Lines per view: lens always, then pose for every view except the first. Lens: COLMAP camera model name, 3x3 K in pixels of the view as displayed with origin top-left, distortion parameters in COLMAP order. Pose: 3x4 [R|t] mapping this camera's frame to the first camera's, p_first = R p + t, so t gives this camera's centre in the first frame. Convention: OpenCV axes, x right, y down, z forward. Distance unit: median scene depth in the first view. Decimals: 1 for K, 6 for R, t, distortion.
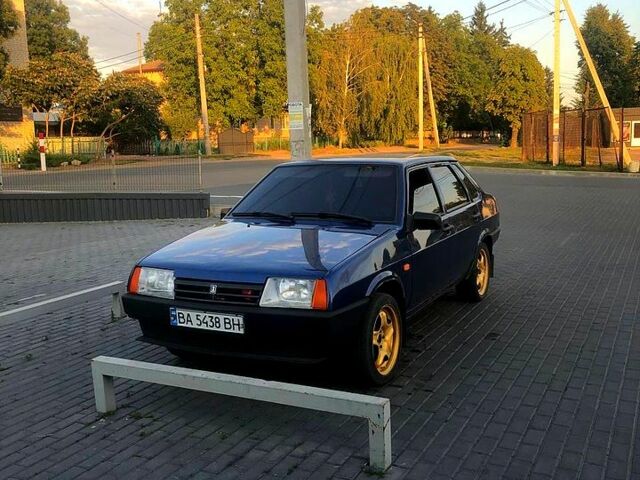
lens RADIAL K [[673.2, 0, 323.2], [0, 673.2, 238.5], [0, 0, 1]] dist [0.001963, 0.000000]
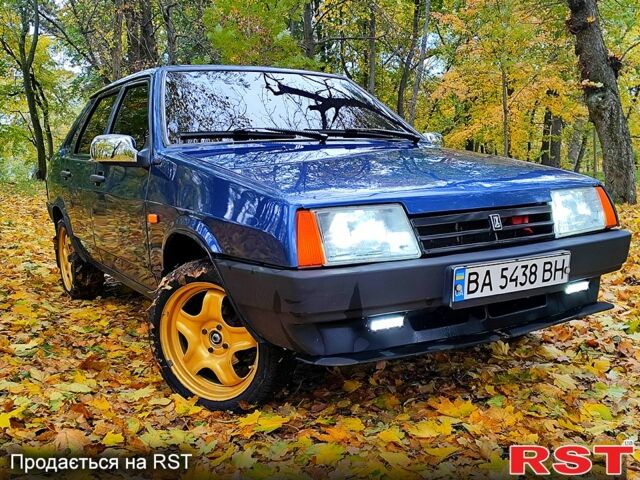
lens RADIAL K [[587.7, 0, 314.6], [0, 587.7, 244.8], [0, 0, 1]] dist [0.000103, 0.000000]
pose [[0.566721, -0.098850, 0.817959, -0.663996], [0.122794, 0.991822, 0.034784, 0.059725], [-0.814708, 0.080728, 0.574225, 0.857463]]
